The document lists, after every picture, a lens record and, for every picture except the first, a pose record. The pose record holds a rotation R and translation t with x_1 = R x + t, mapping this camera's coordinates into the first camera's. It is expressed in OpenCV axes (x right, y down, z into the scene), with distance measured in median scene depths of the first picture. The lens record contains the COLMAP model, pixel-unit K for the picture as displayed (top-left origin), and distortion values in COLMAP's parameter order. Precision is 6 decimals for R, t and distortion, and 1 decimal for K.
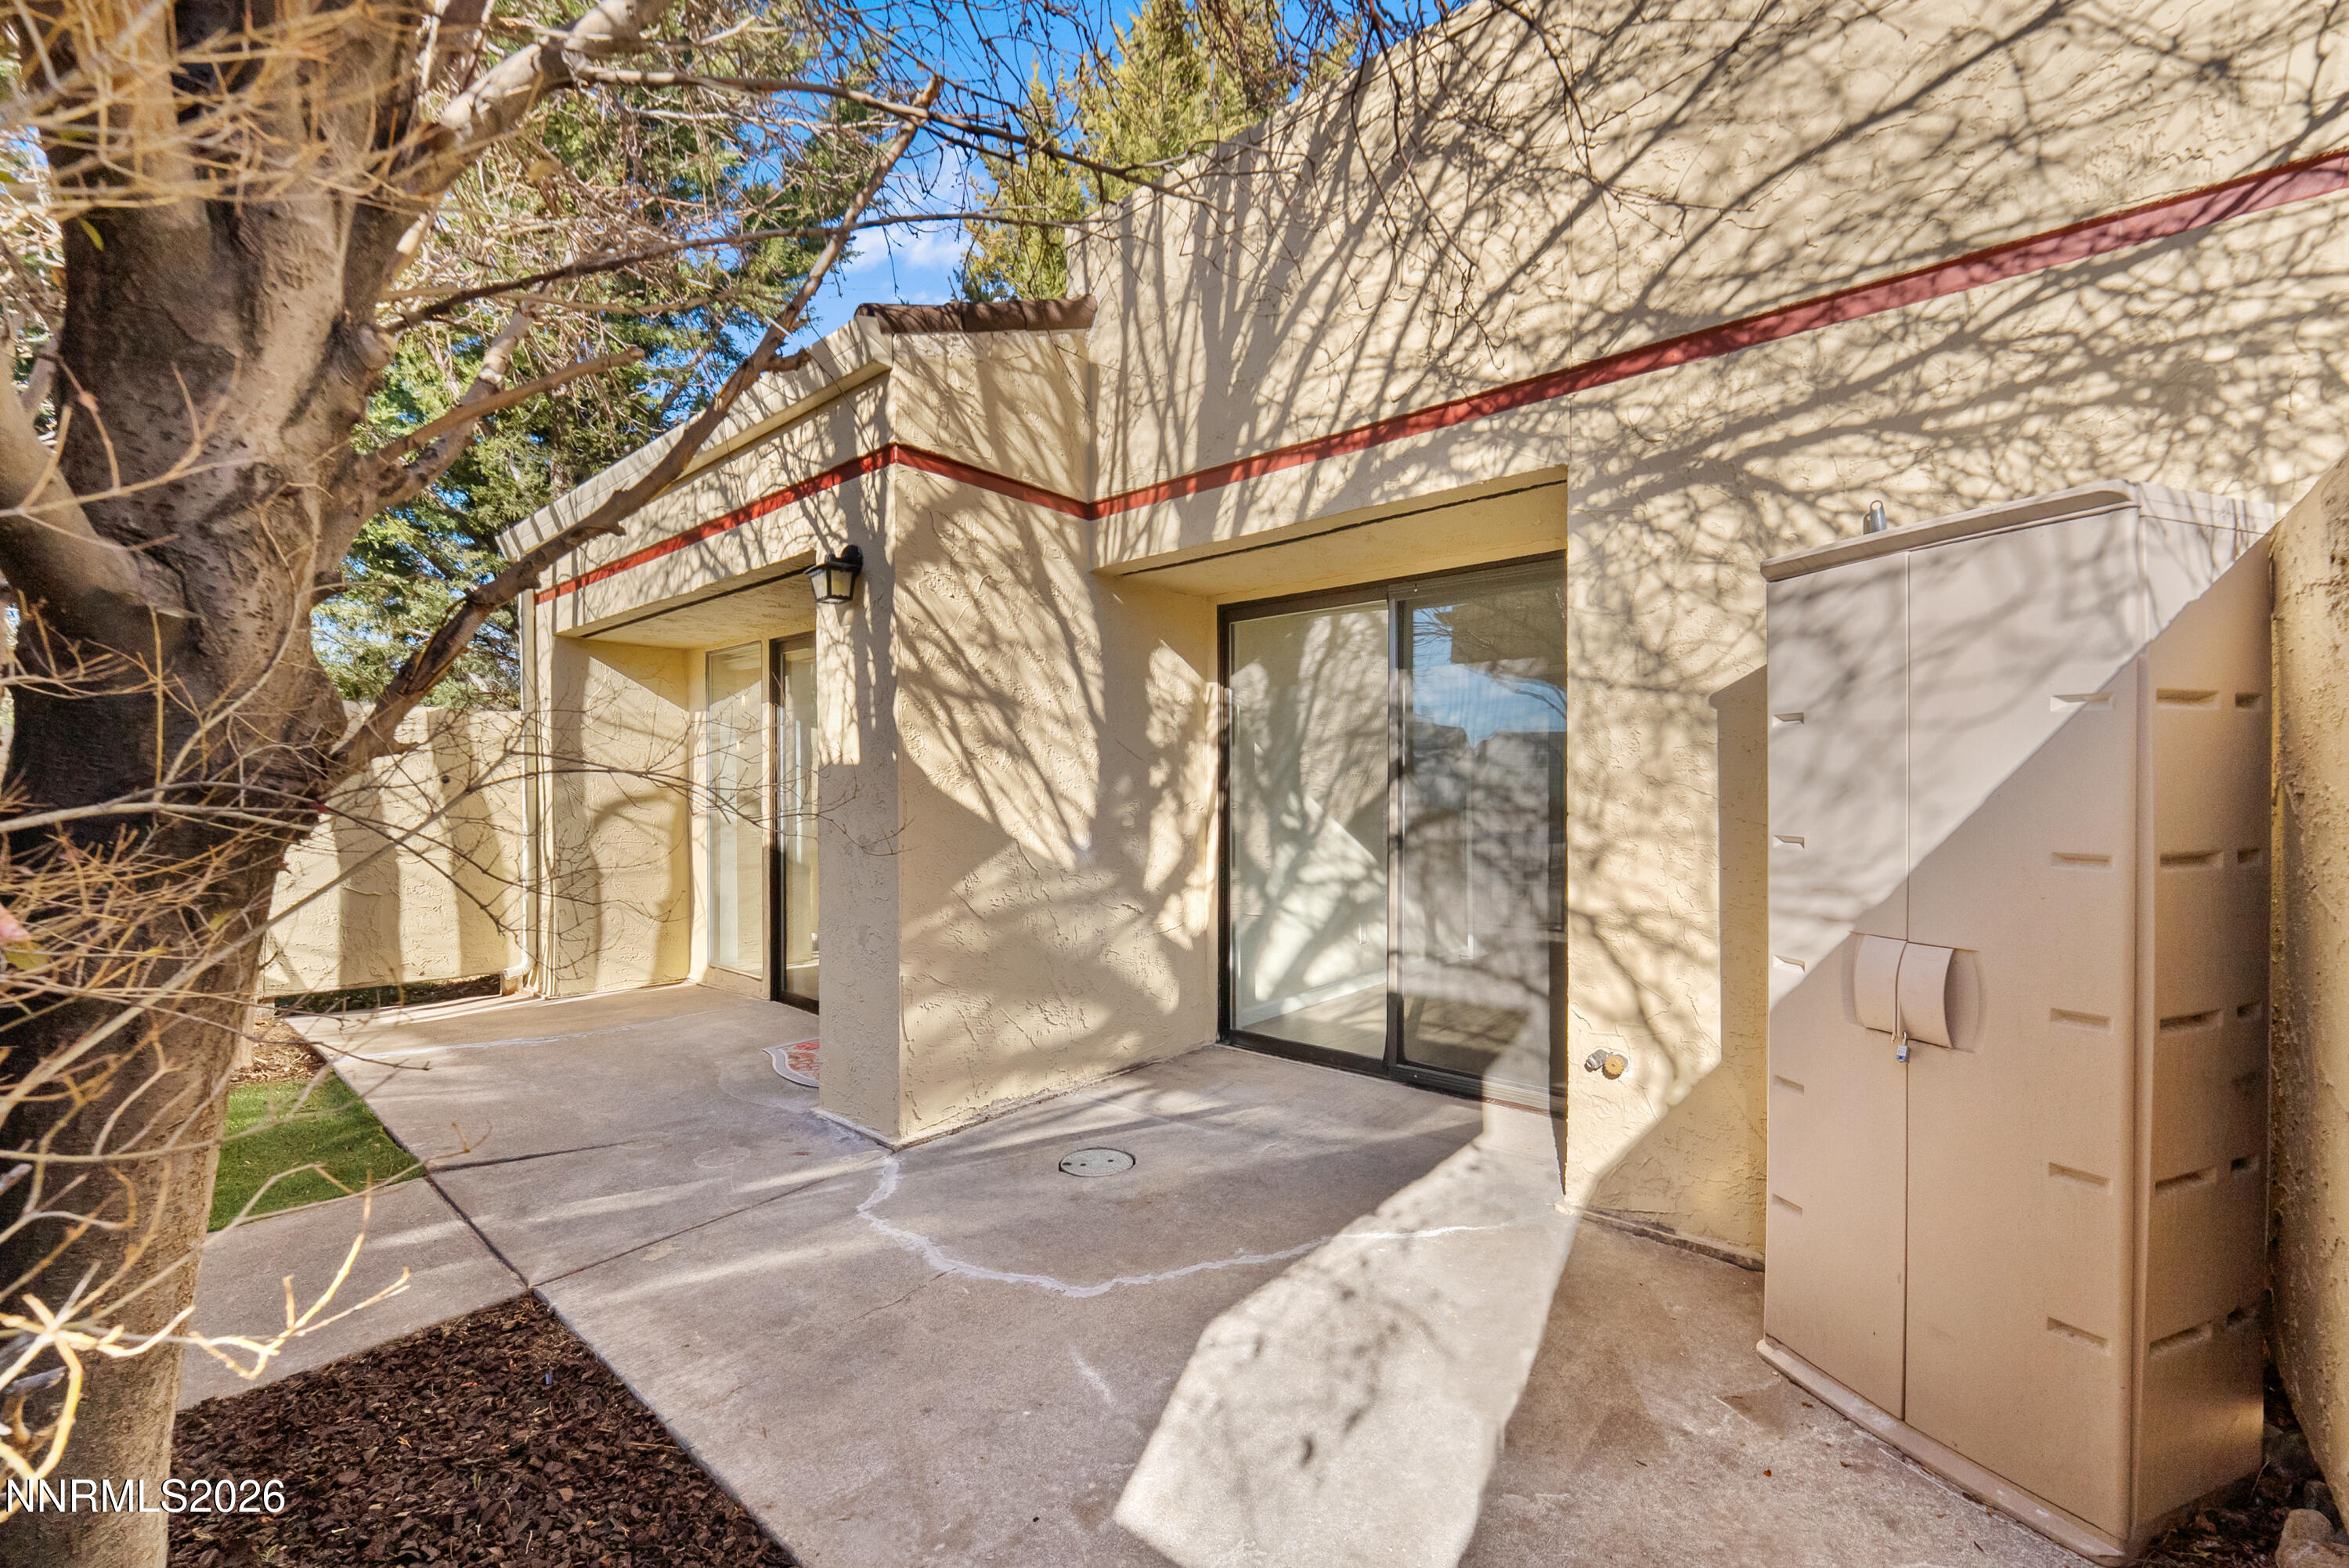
lens RADIAL K [[946.6, 0, 1183.9], [0, 946.6, 783.5], [0, 0, 1]] dist [0.001203, 0.000138]
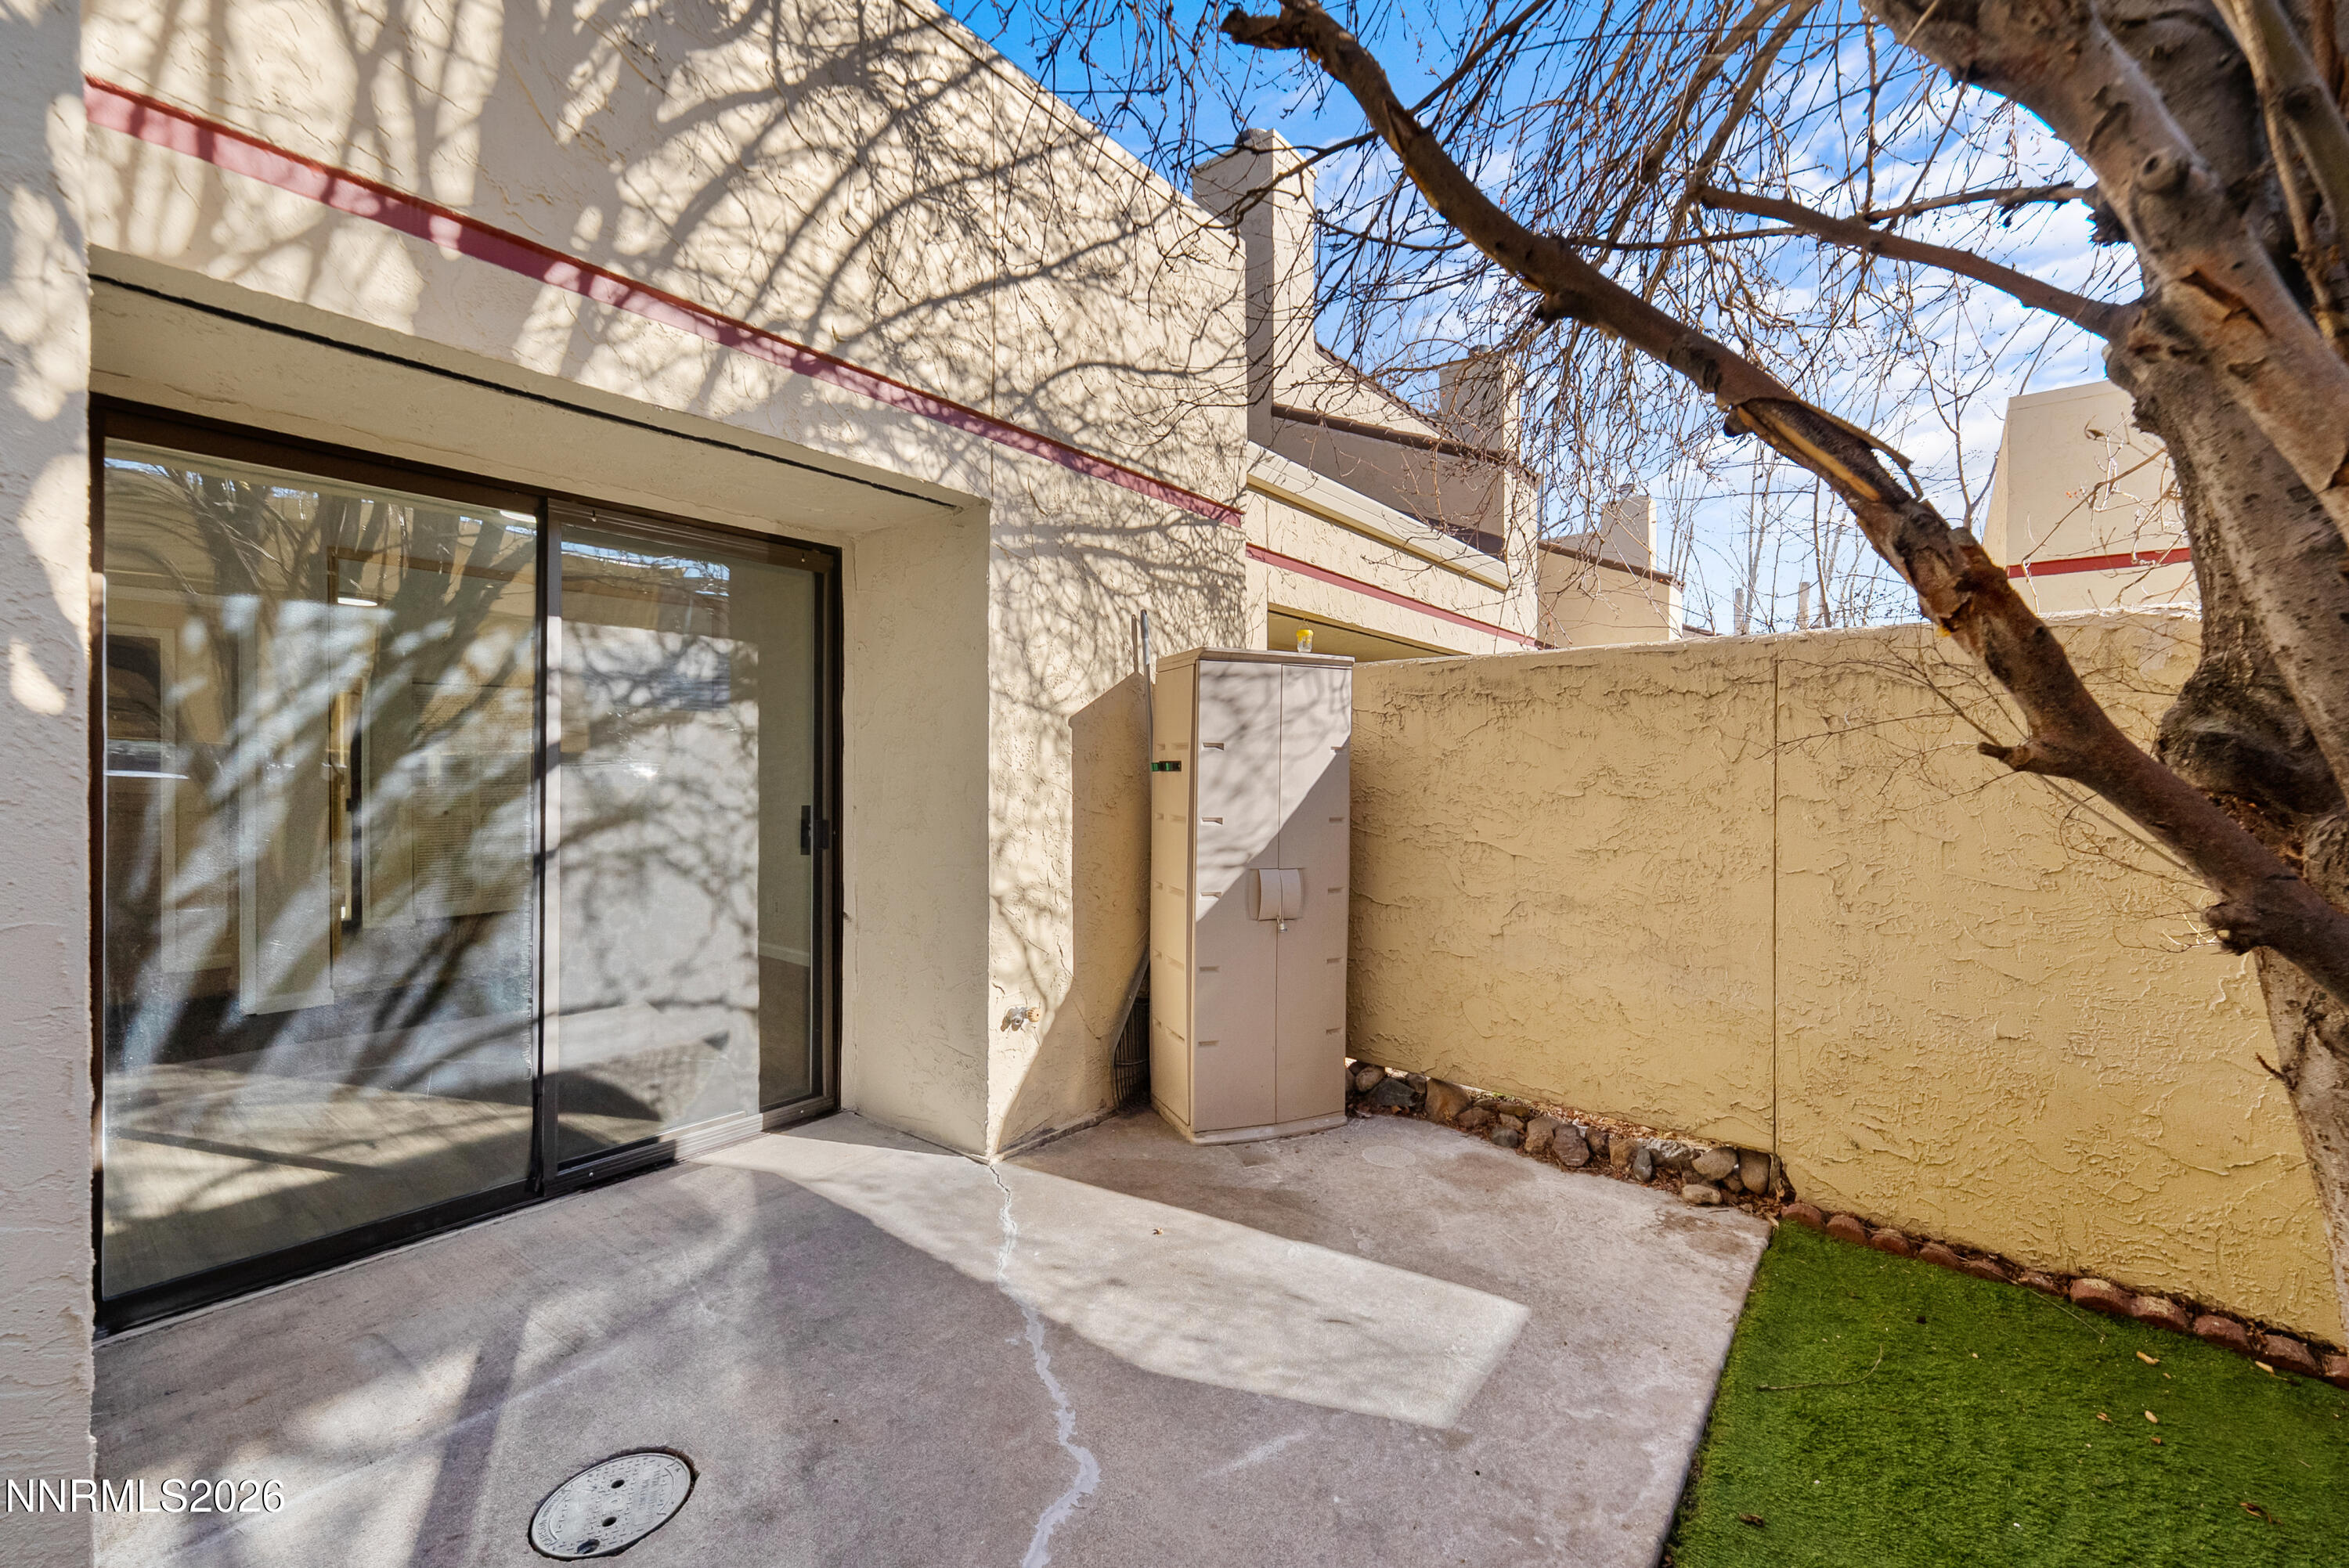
lens RADIAL K [[951.1, 0, 1171.8], [0, 951.1, 754.7], [0, 0, 1]] dist [0.001066, -0.000284]
pose [[-0.025389, 0.016340, 0.999544, -0.633868], [-0.015632, 0.999738, -0.016741, -0.015468], [-0.999555, -0.016050, -0.025127, 0.699208]]
